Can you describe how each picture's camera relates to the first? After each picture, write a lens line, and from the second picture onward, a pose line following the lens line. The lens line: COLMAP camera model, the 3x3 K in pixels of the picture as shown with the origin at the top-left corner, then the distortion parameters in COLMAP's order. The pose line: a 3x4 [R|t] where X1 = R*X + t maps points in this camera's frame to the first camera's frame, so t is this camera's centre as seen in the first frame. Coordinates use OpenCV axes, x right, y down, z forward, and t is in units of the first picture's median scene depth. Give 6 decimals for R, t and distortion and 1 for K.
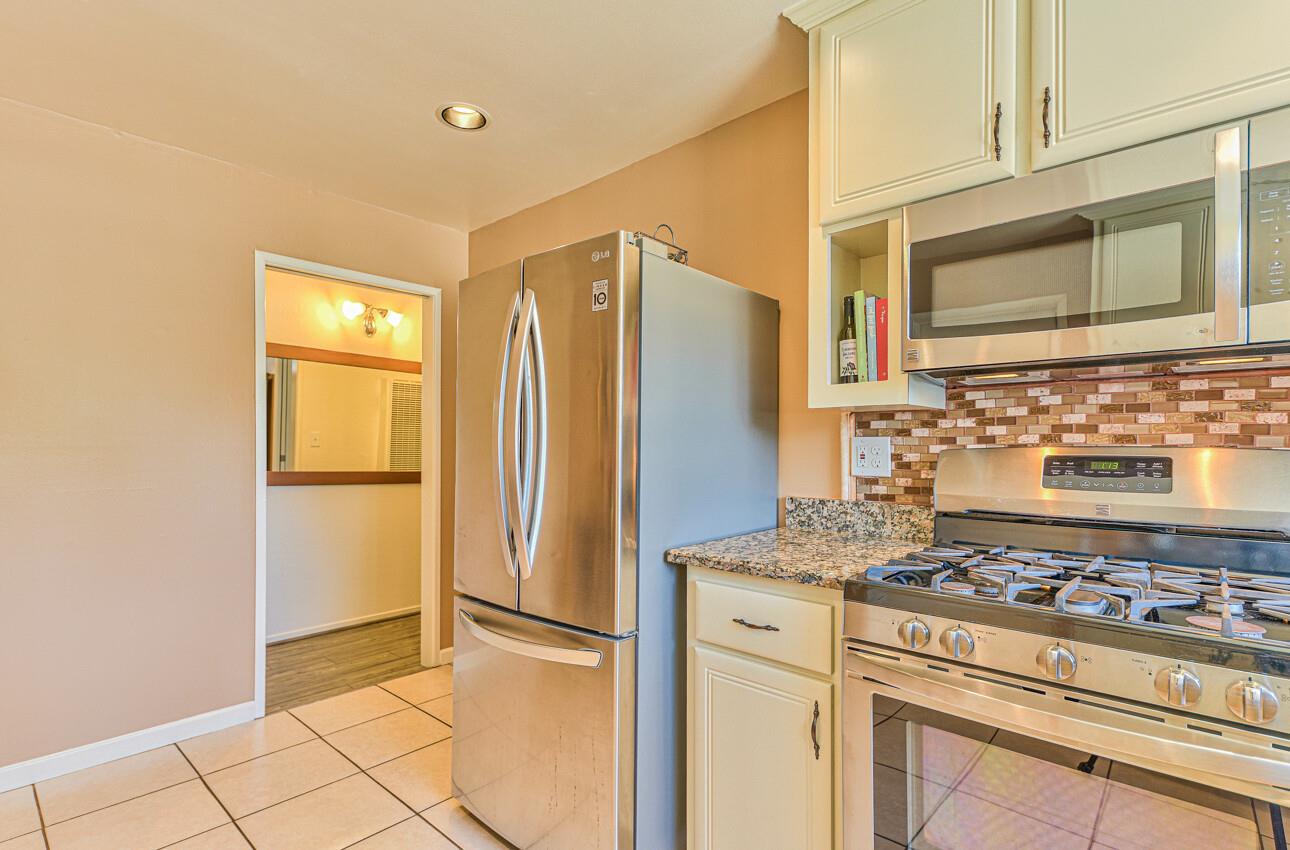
lens RADIAL K [[604.8, 0, 644.4], [0, 604.8, 444.6], [0, 0, 1]] dist [0.000229, -0.000077]
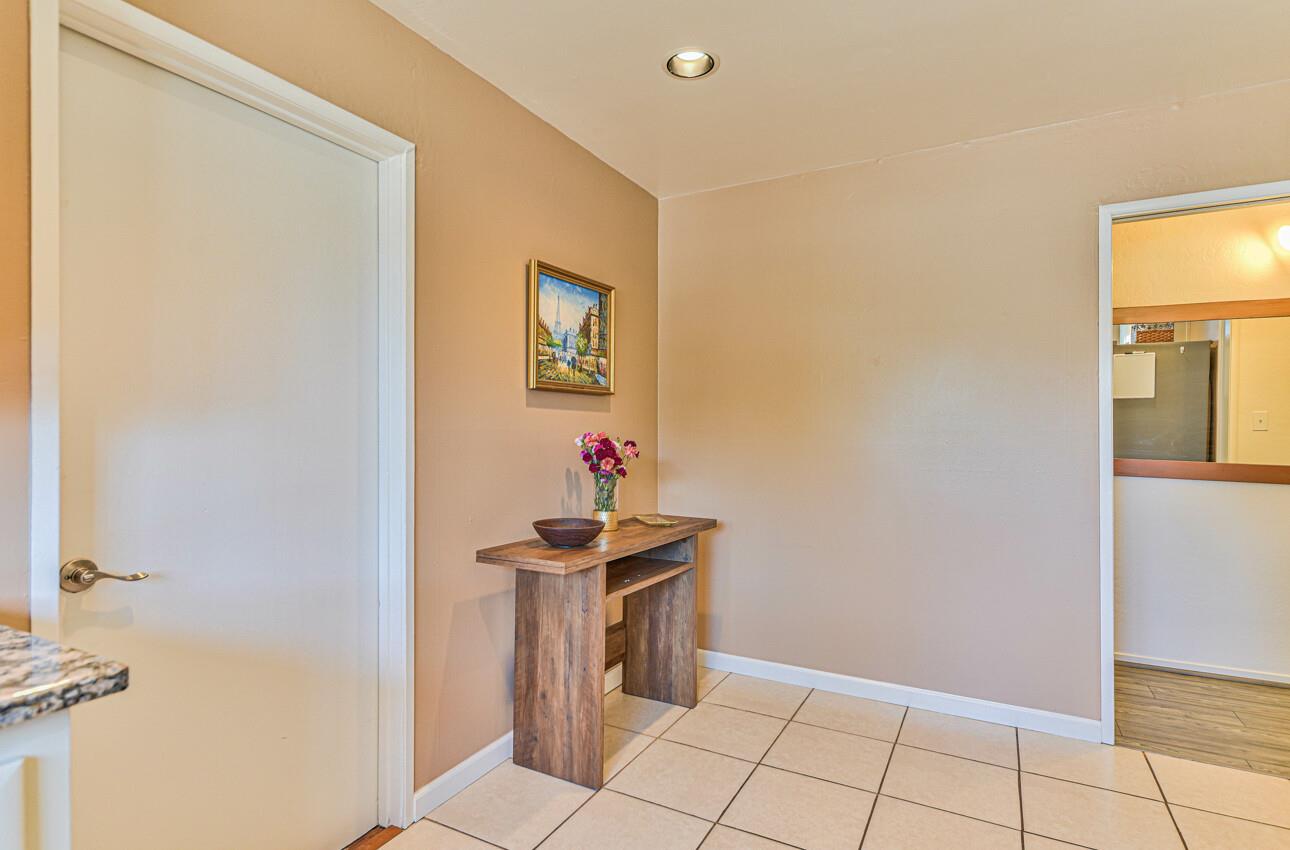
lens RADIAL K [[652.3, 0, 645.0], [0, 652.3, 425.0], [0, 0, 1]] dist [-0.000191, -0.000148]
pose [[0.237695, -0.007610, -0.971310, 0.102761], [0.002302, 0.999971, -0.007271, 0.000660], [0.971337, -0.000507, 0.237706, 0.120355]]
